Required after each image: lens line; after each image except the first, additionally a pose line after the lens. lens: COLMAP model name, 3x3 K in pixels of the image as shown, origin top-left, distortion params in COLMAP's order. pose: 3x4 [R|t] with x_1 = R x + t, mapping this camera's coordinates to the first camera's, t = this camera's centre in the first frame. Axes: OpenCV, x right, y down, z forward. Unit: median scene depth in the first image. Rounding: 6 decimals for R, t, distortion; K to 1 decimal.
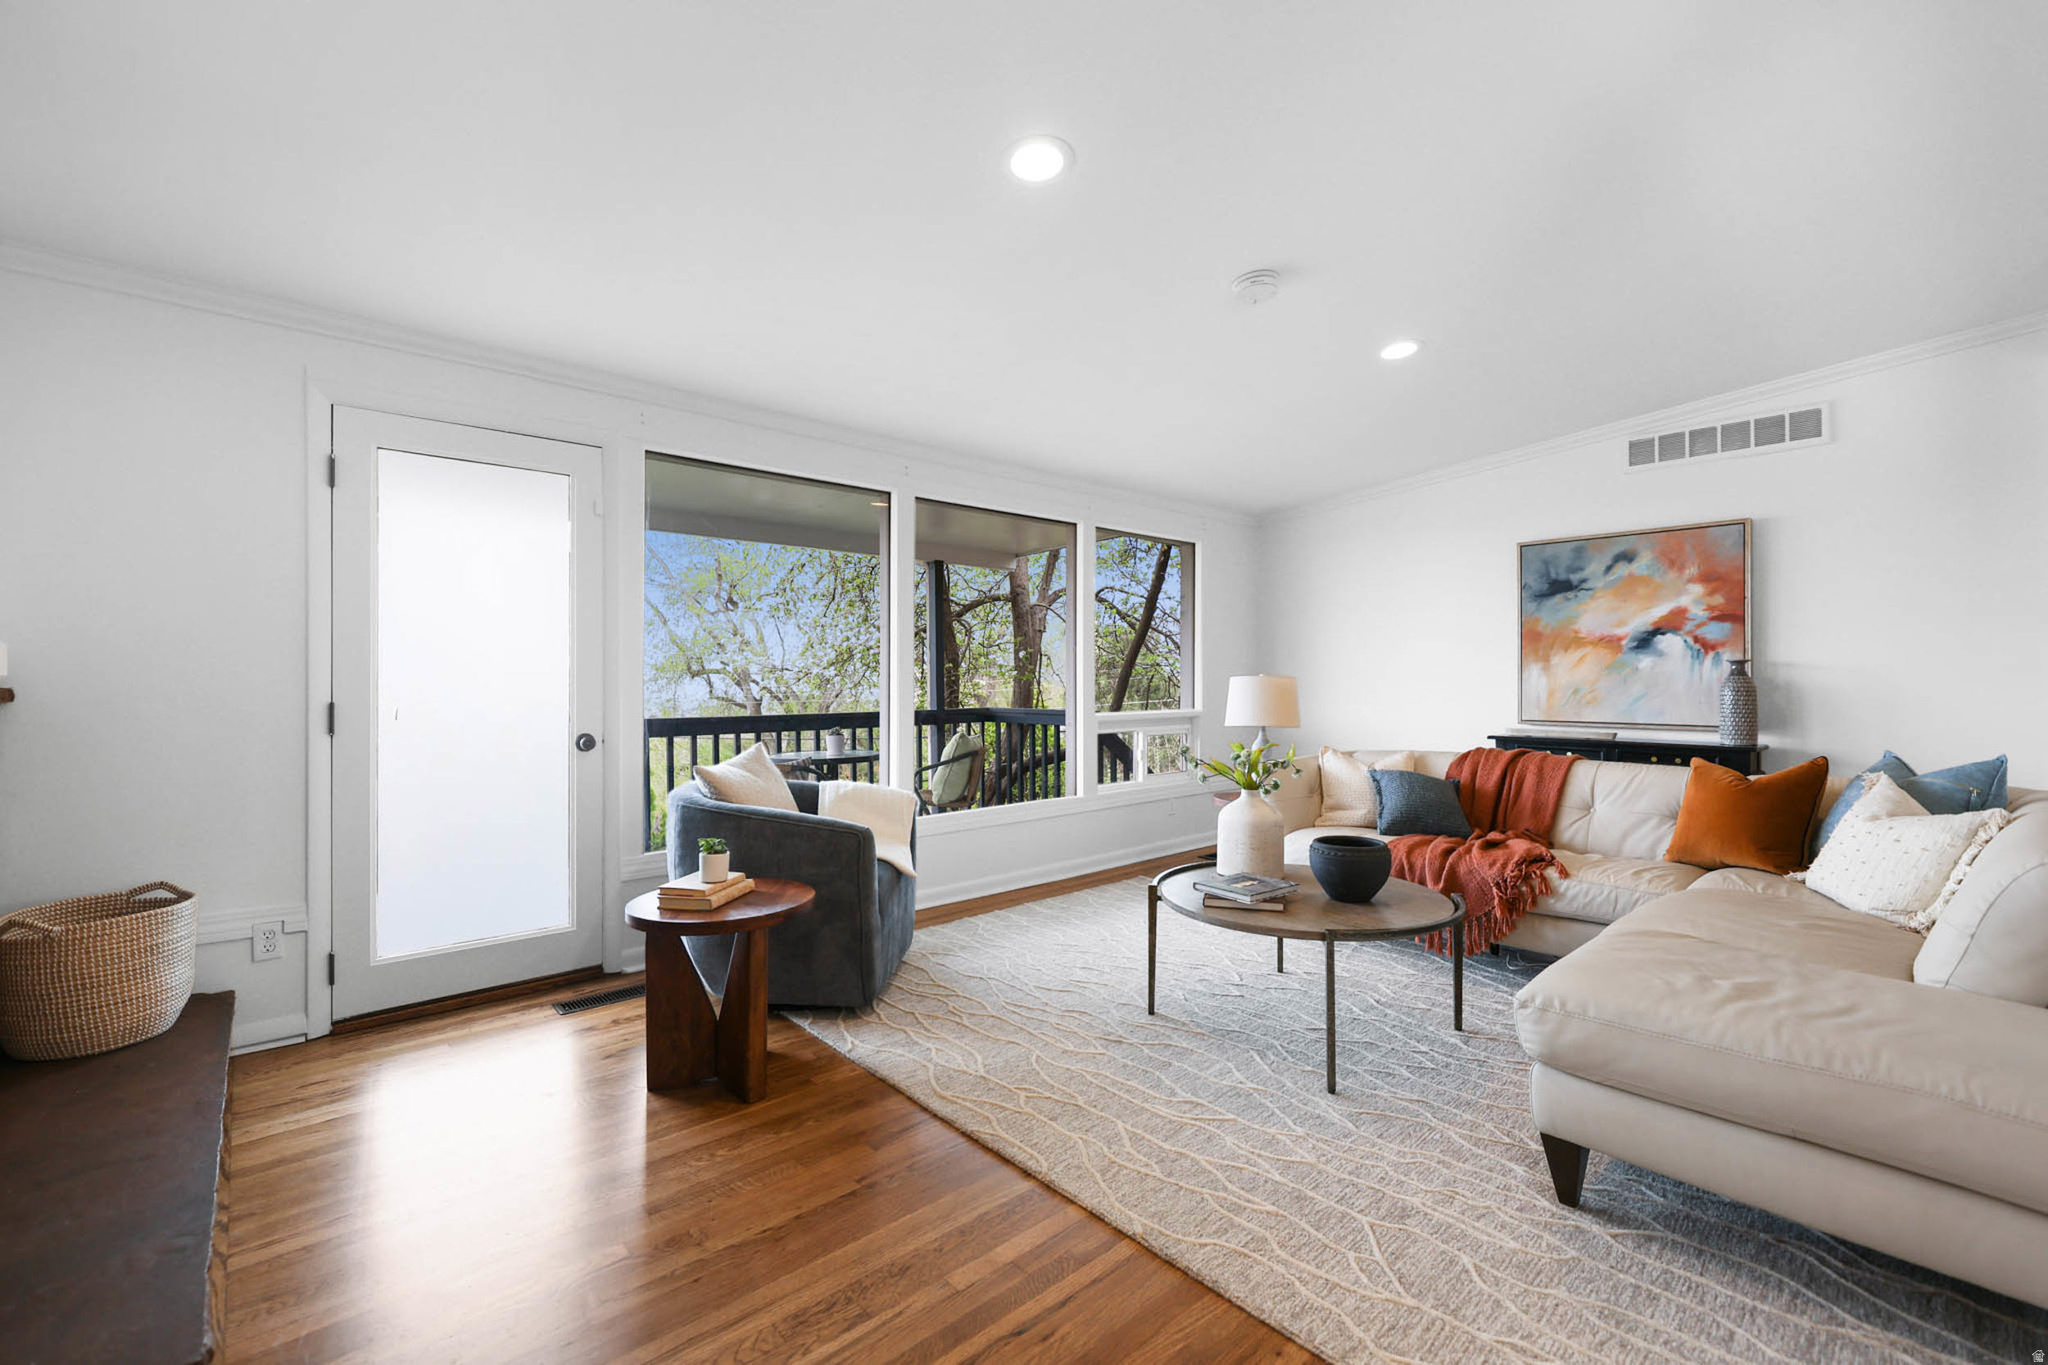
lens RADIAL K [[842.0, 0, 1024.0], [0, 842.0, 682.5], [0, 0, 1]] dist [0.002423, 0.000088]
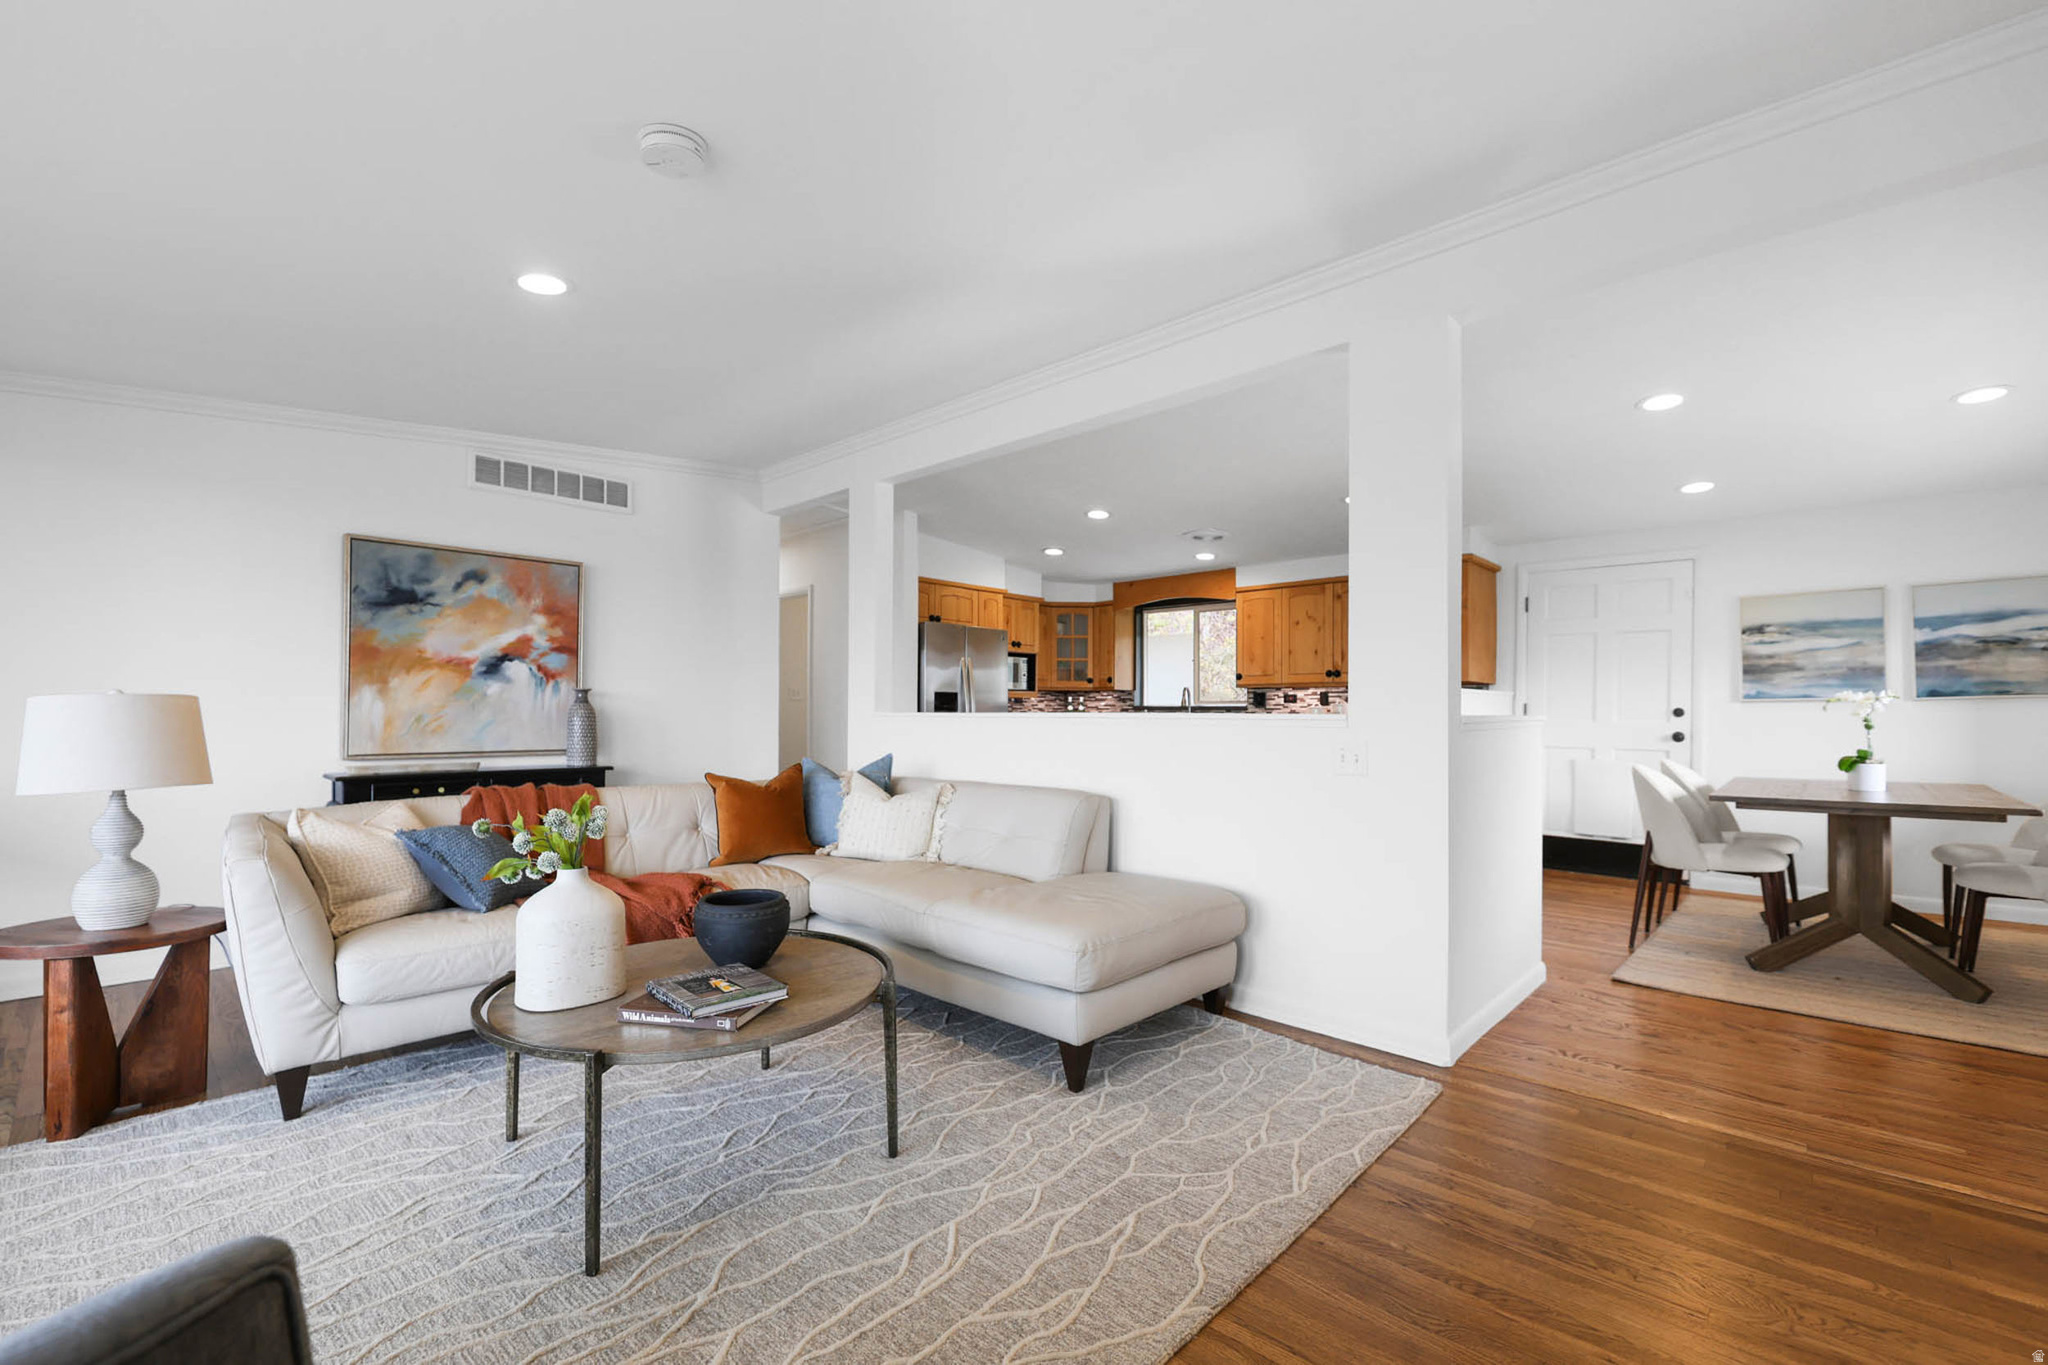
lens RADIAL K [[843.2, 0, 1020.2], [0, 843.2, 711.8], [0, 0, 1]] dist [0.002737, 0.000192]
pose [[-0.057389, -0.000006, 0.998352, -0.278938], [-0.001894, 0.999998, -0.000103, 0.002242], [-0.998350, -0.001897, -0.057389, 0.459755]]
